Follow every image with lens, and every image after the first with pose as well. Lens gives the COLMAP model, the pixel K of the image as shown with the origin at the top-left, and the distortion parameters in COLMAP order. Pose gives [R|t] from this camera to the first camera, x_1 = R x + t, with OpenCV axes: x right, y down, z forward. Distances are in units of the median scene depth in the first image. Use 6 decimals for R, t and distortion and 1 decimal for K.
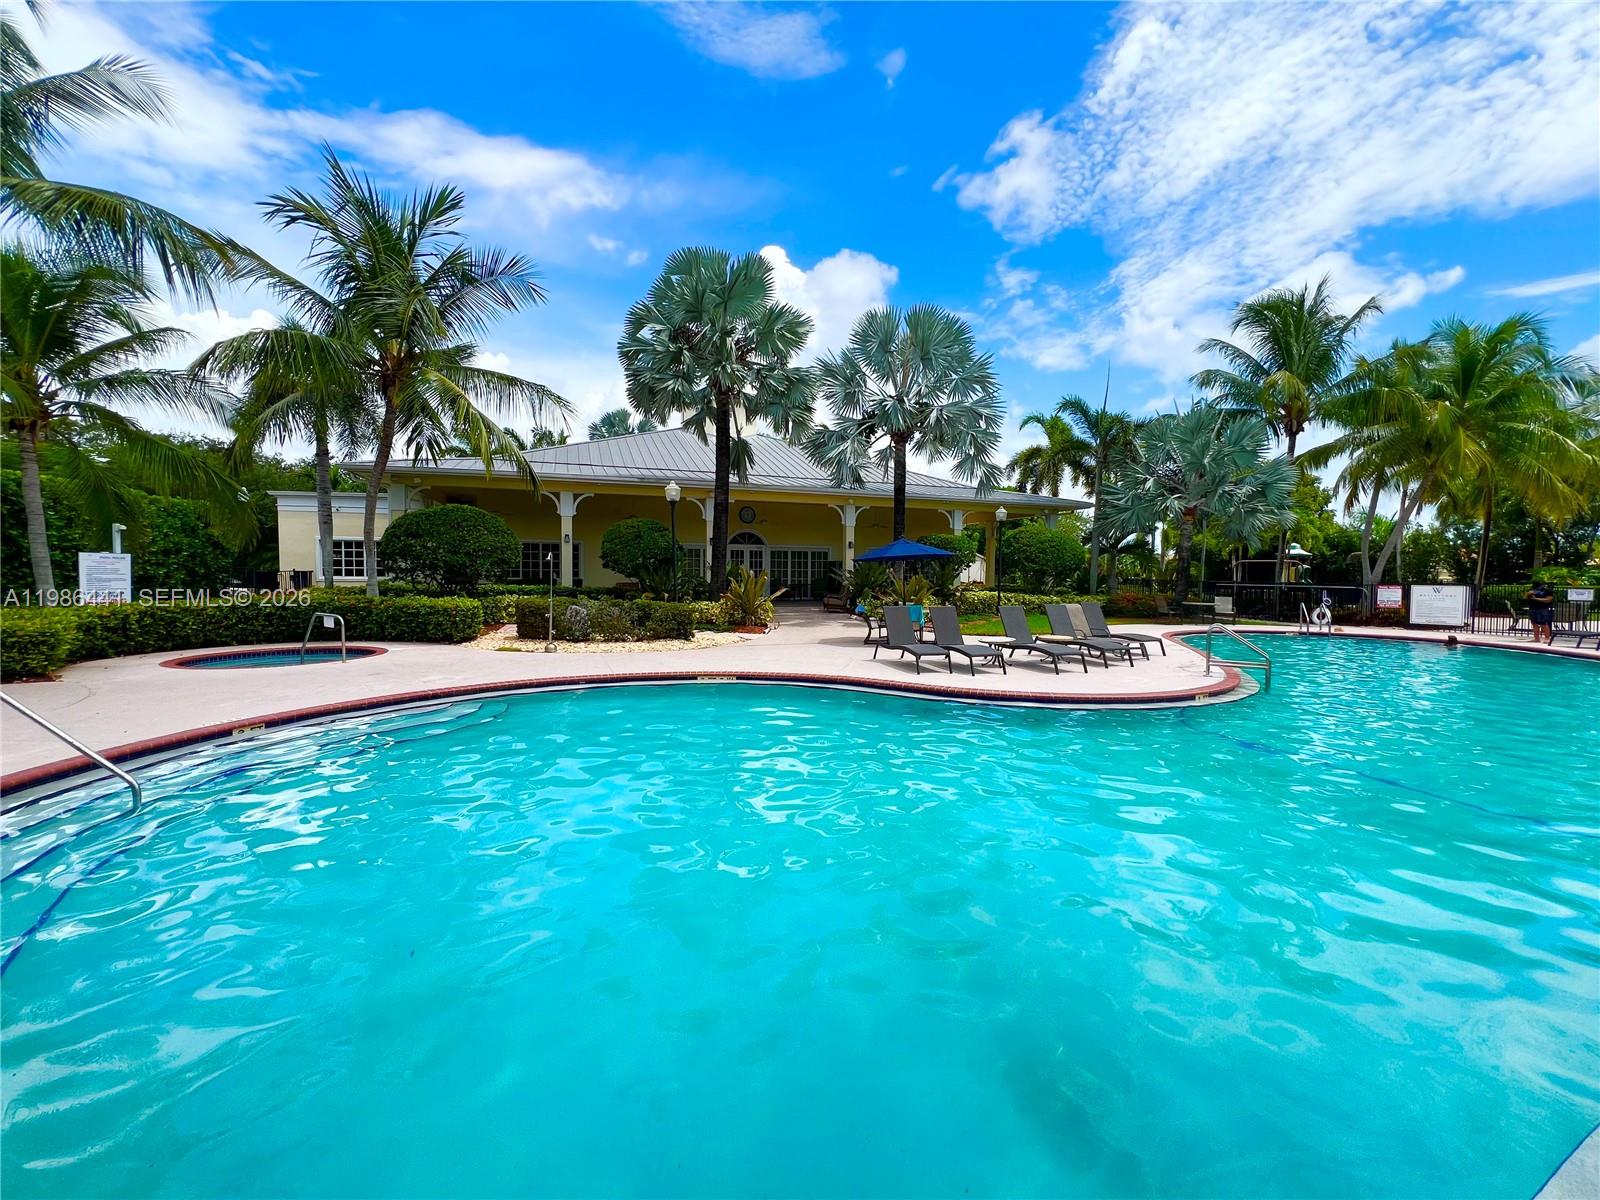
lens RADIAL K [[643.2, 0, 802.0], [0, 643.2, 598.2], [0, 0, 1]] dist [-0.001569, -0.000196]
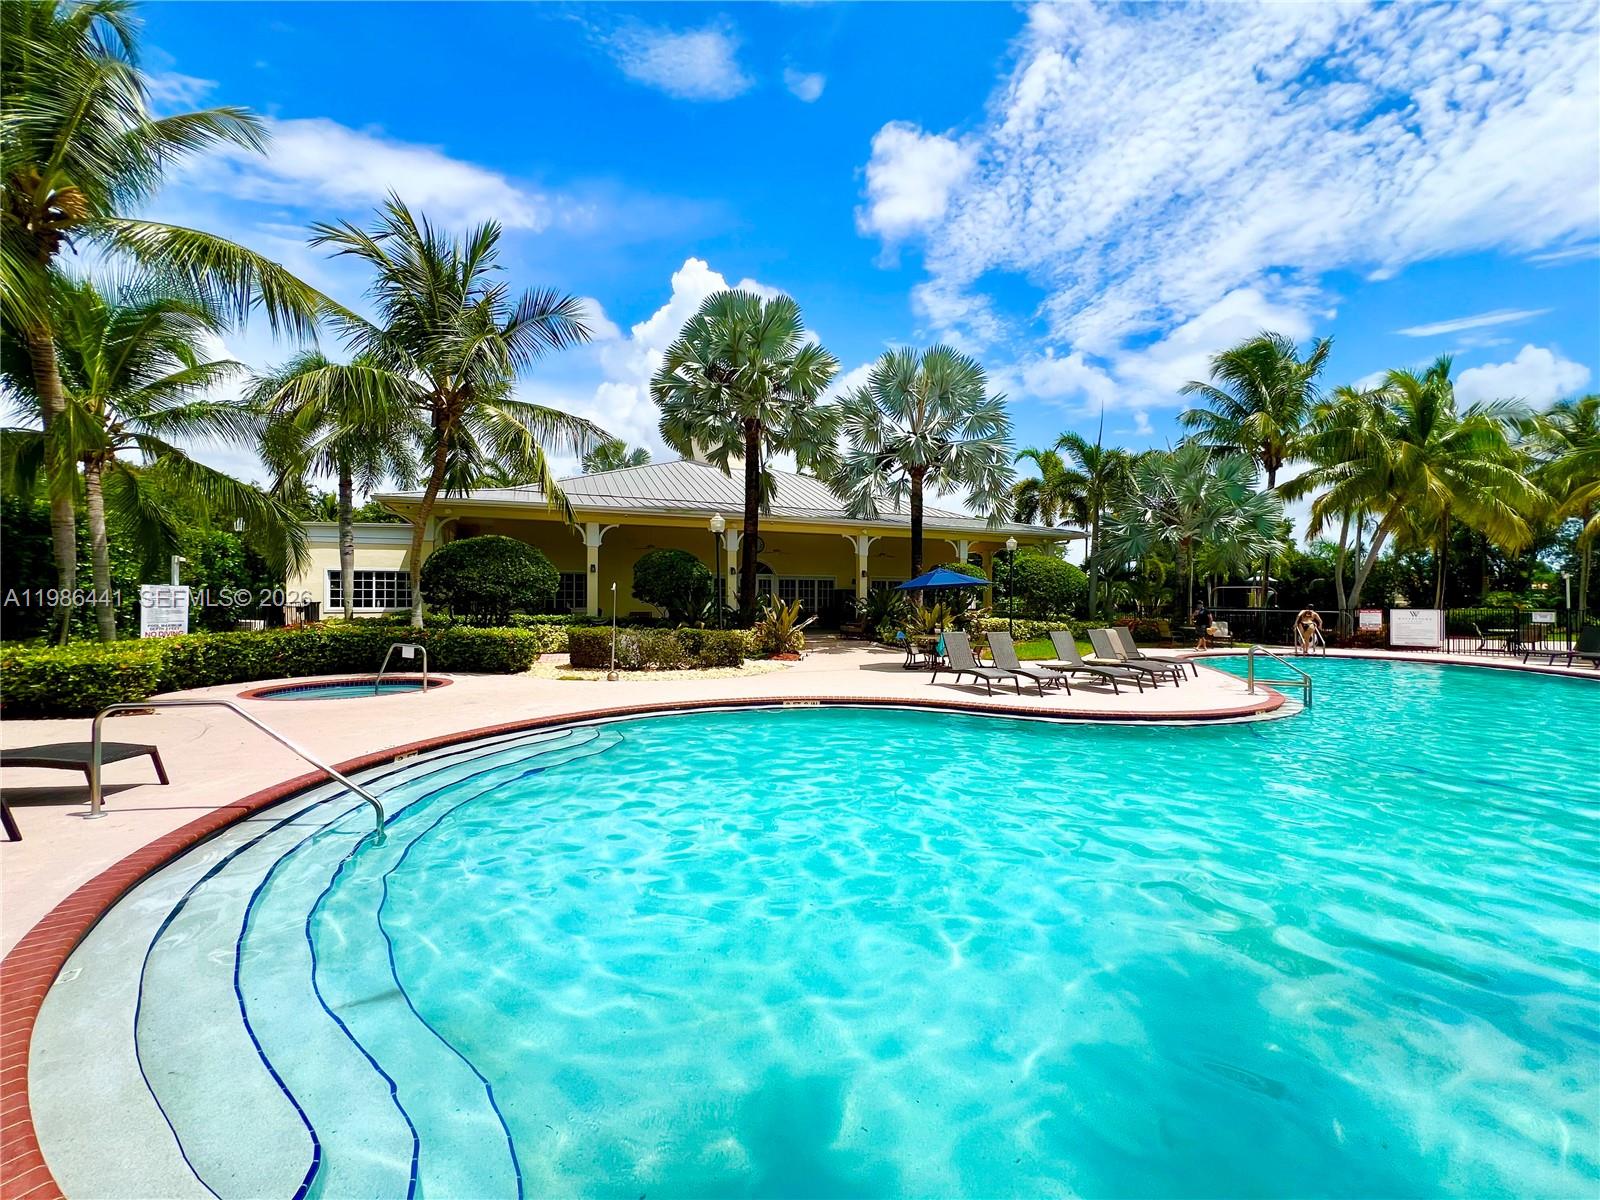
lens RADIAL K [[642.2, 0, 799.1], [0, 642.2, 599.6], [0, 0, 1]] dist [-0.002518, 0.000083]
pose [[0.998608, -0.005427, 0.052464, -0.105664], [0.007610, 0.999109, -0.041505, 0.000288], [-0.052192, 0.041847, 0.997760, -0.024392]]
